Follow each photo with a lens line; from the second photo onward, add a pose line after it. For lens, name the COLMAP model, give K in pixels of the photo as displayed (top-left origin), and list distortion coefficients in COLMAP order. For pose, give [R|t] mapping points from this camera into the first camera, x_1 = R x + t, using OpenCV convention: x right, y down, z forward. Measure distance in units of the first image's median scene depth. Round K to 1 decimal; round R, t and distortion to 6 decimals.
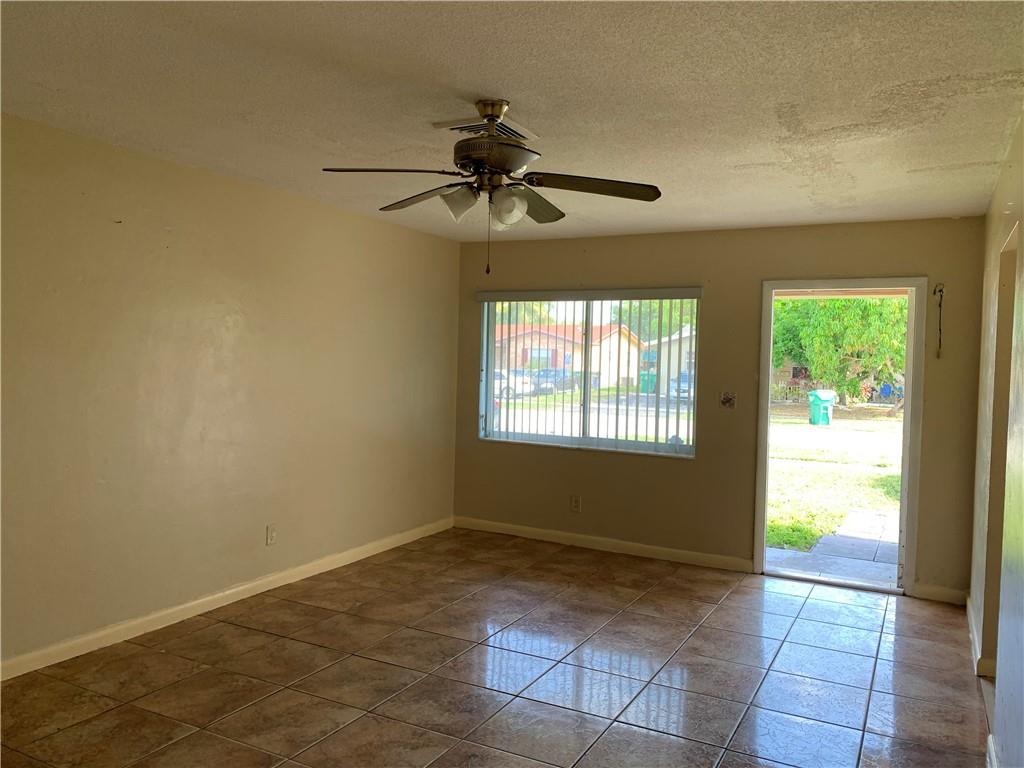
lens RADIAL K [[793.0, 0, 512.1], [0, 793.0, 387.4], [0, 0, 1]] dist [0.056112, -0.084297]
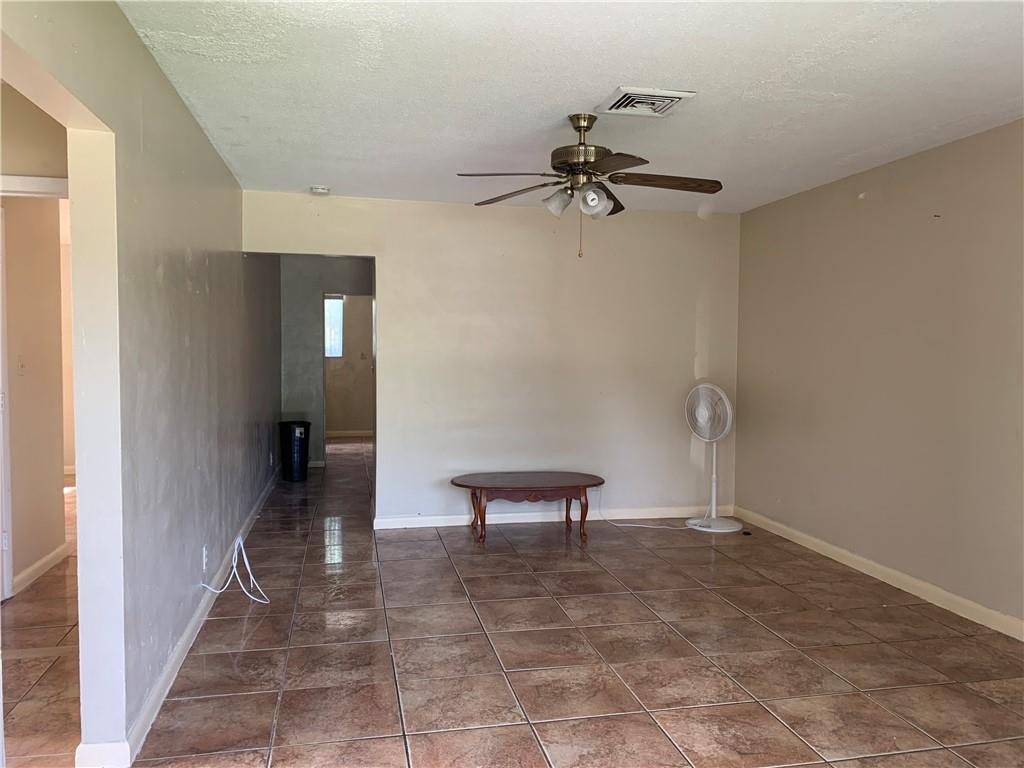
lens RADIAL K [[793.0, 0, 511.0], [0, 793.0, 383.3], [0, 0, 1]] dist [0.056112, -0.084297]
pose [[-0.761879, 0.002304, -0.647715, 0.691784], [-0.052613, 0.996469, 0.065430, -0.019441], [0.645579, 0.083928, -0.759068, 1.540793]]
